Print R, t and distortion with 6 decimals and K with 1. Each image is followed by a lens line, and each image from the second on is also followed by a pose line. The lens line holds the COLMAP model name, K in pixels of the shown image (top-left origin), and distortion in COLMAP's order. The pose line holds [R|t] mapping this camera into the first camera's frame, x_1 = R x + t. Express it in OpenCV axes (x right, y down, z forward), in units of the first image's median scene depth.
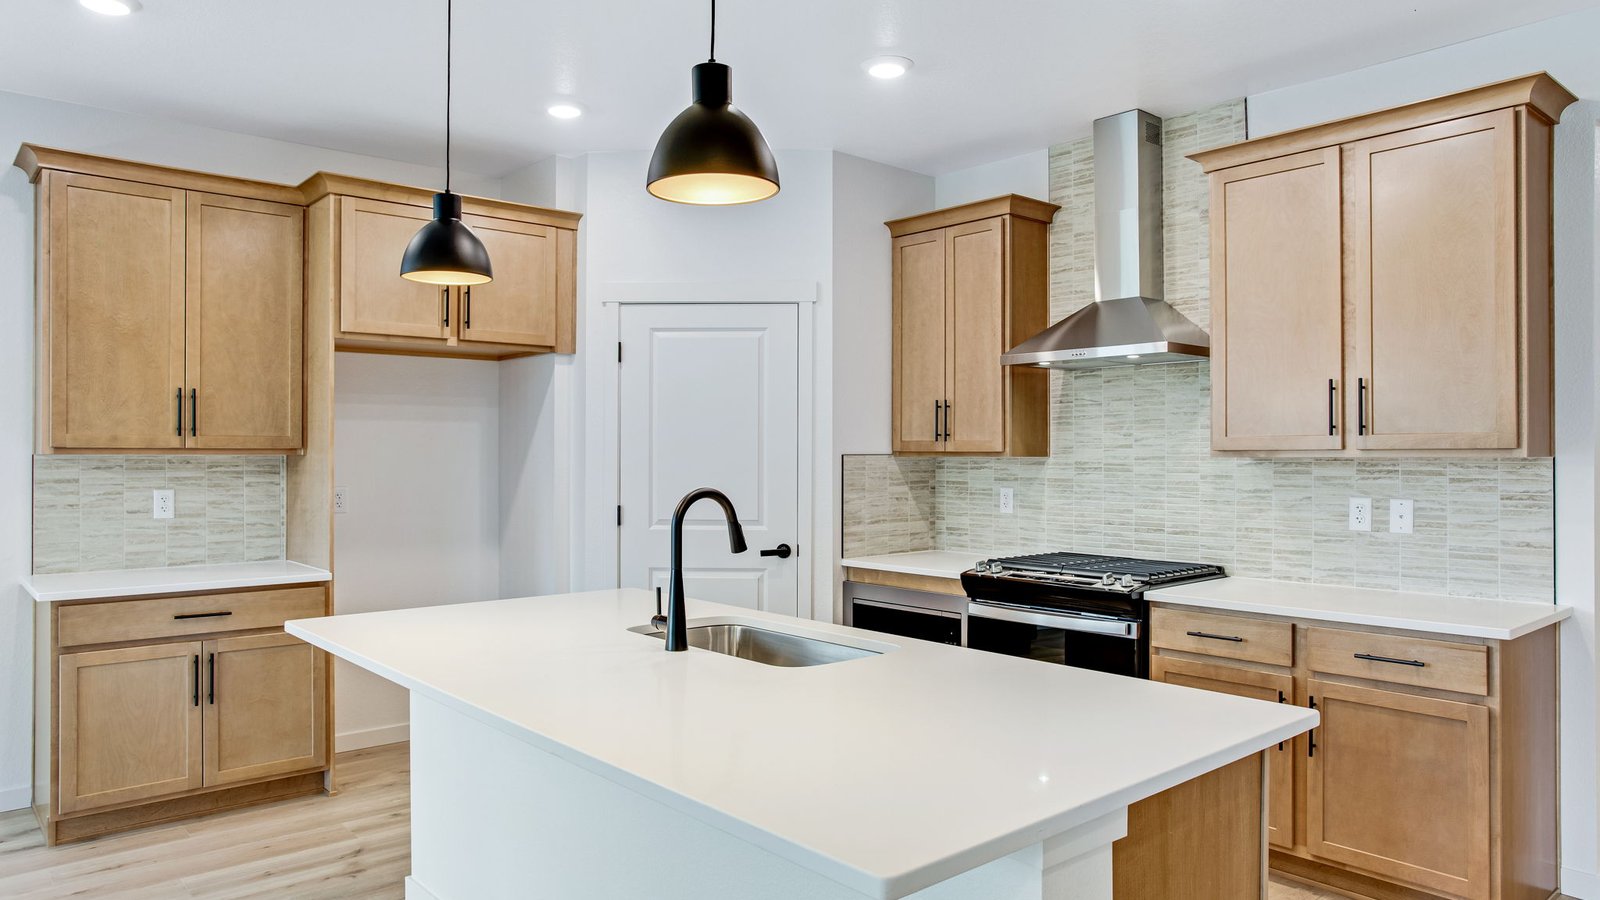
lens RADIAL K [[1065.0, 0, 794.4], [0, 1065.0, 443.4], [0, 0, 1]] dist [-0.022143, 0.012891]
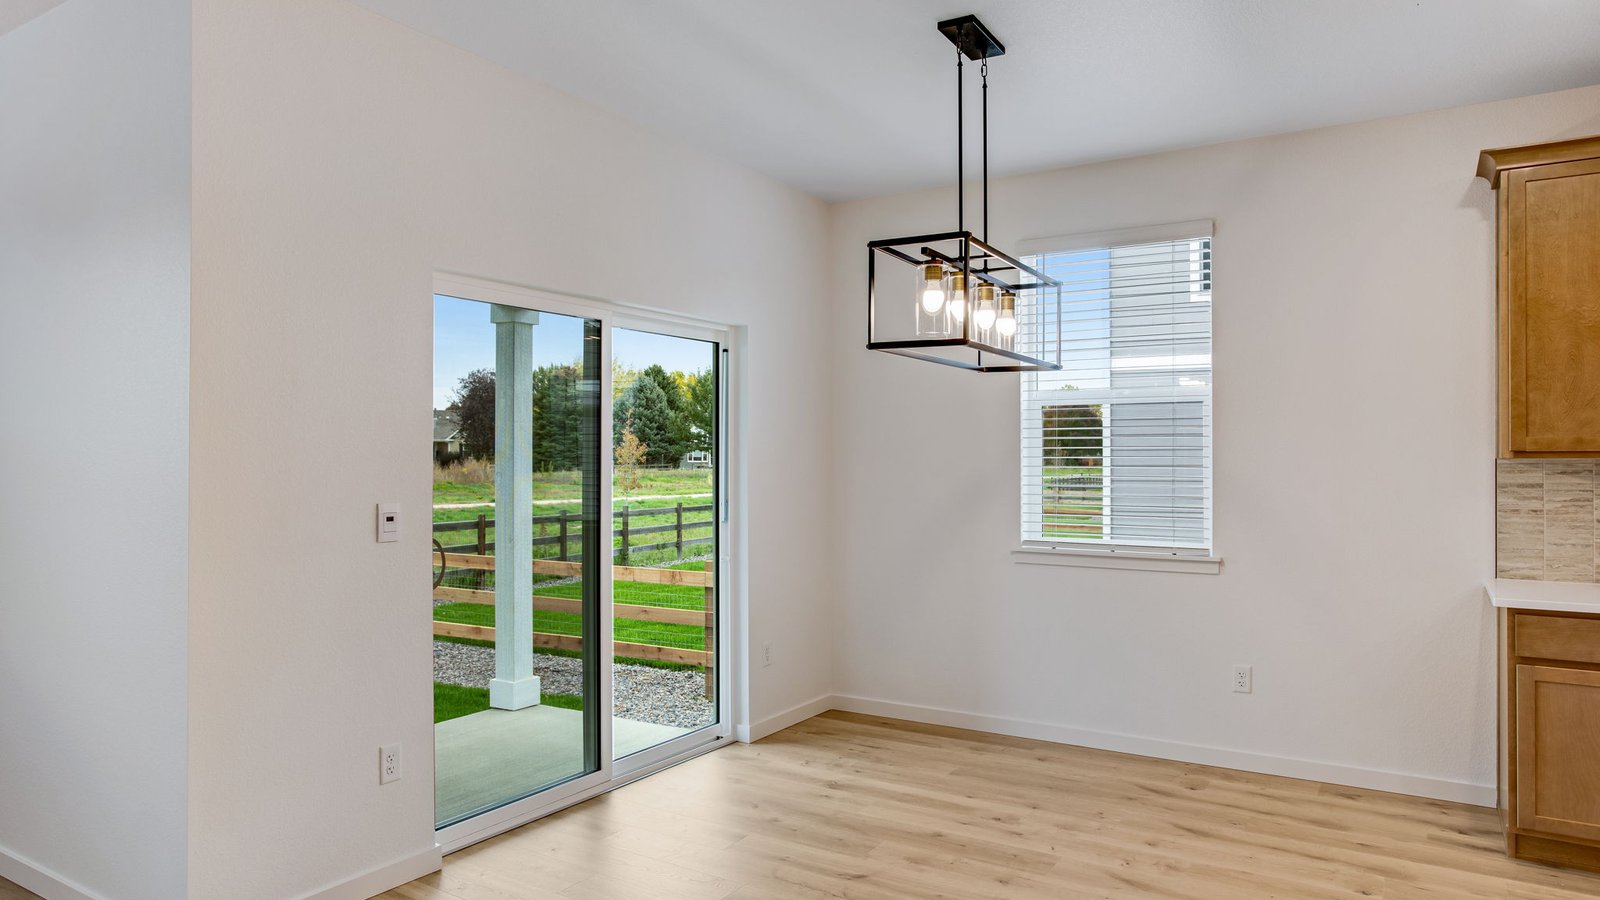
lens RADIAL K [[995.3, 0, 794.7], [0, 995.3, 455.9], [0, 0, 1]] dist [-0.009127, 0.007053]
pose [[0.288314, -0.003465, -0.957530, -0.008987], [0.013482, 0.999909, 0.000441, -0.001232], [0.957441, -0.013037, 0.288335, 0.089455]]
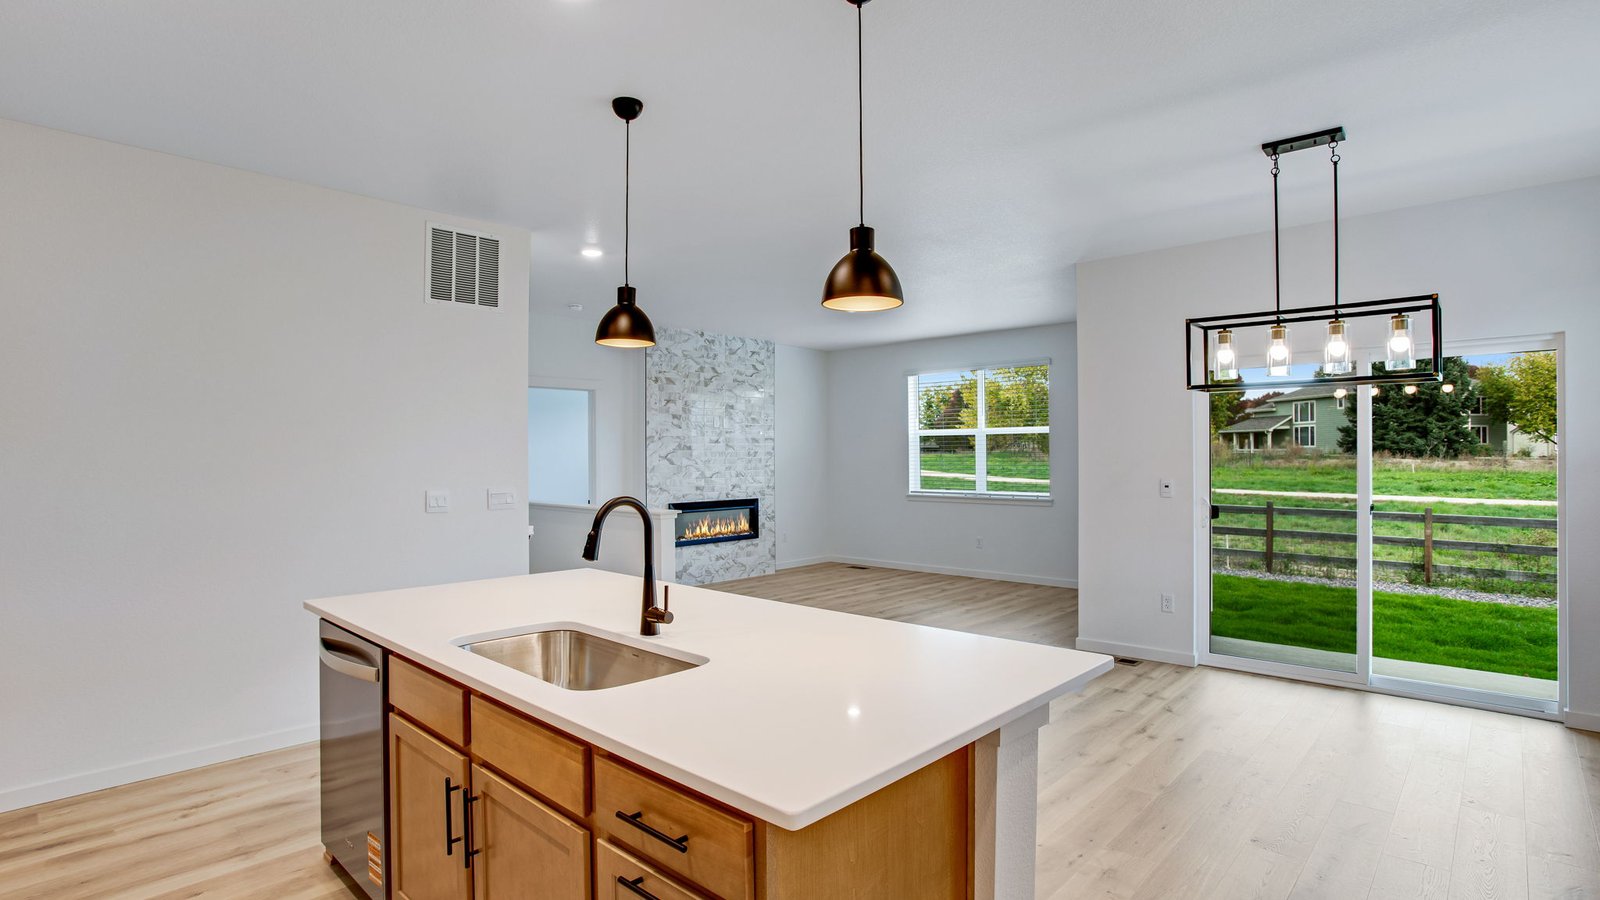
lens RADIAL K [[817.4, 0, 810.1], [0, 817.4, 444.1], [0, 0, 1]] dist [-0.019774, 0.009423]
pose [[-0.990377, 0.004099, -0.138334, -0.094803], [0.007874, 0.999611, -0.026757, 0.005568], [0.138171, -0.027589, -0.990024, 1.233565]]
